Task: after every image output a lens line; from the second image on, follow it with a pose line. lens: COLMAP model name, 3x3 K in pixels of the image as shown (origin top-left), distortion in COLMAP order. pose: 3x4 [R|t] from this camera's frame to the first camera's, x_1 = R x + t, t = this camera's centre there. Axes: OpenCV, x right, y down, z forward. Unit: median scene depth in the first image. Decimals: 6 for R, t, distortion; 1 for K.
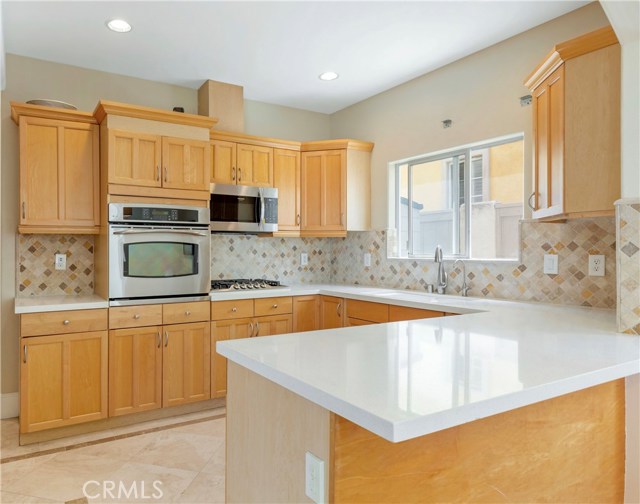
lens RADIAL K [[428.2, 0, 248.2], [0, 428.2, 246.3], [0, 0, 1]] dist [0.020080, -0.008656]
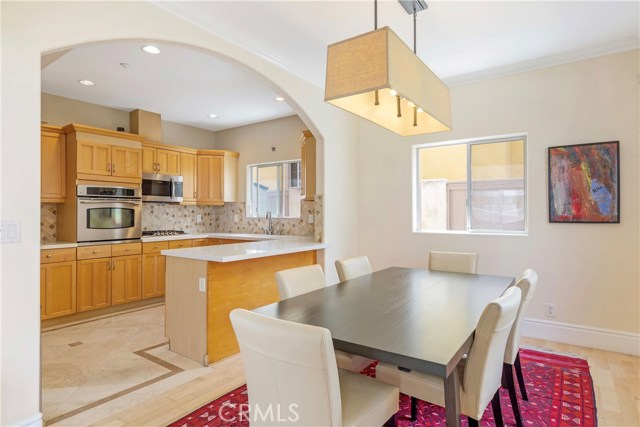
lens RADIAL K [[354.2, 0, 312.7], [0, 354.2, 211.2], [0, 0, 1]] dist [0.002933, 0.002185]
pose [[0.904391, 0.001966, 0.426700, -0.074774], [-0.003700, 0.999988, 0.003237, -0.004335], [-0.426688, -0.004506, 0.904388, -0.569055]]
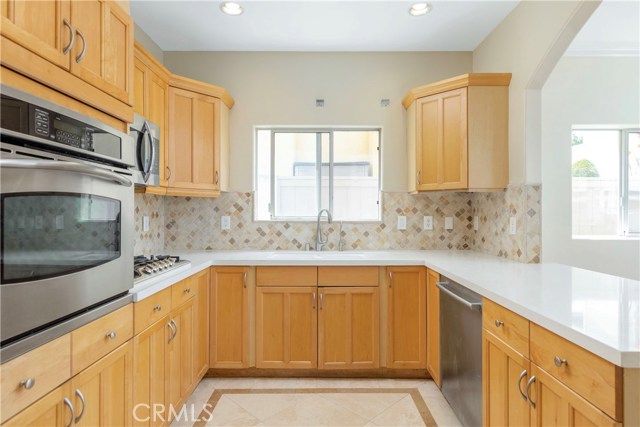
lens RADIAL K [[354.2, 0, 316.7], [0, 354.2, 211.5], [0, 0, 1]] dist [0.002933, 0.002185]
pose [[0.480113, 0.004702, 0.877194, -0.377156], [-0.010812, 0.999941, 0.000558, 0.005400], [-0.877140, -0.009752, 0.480136, 0.555312]]
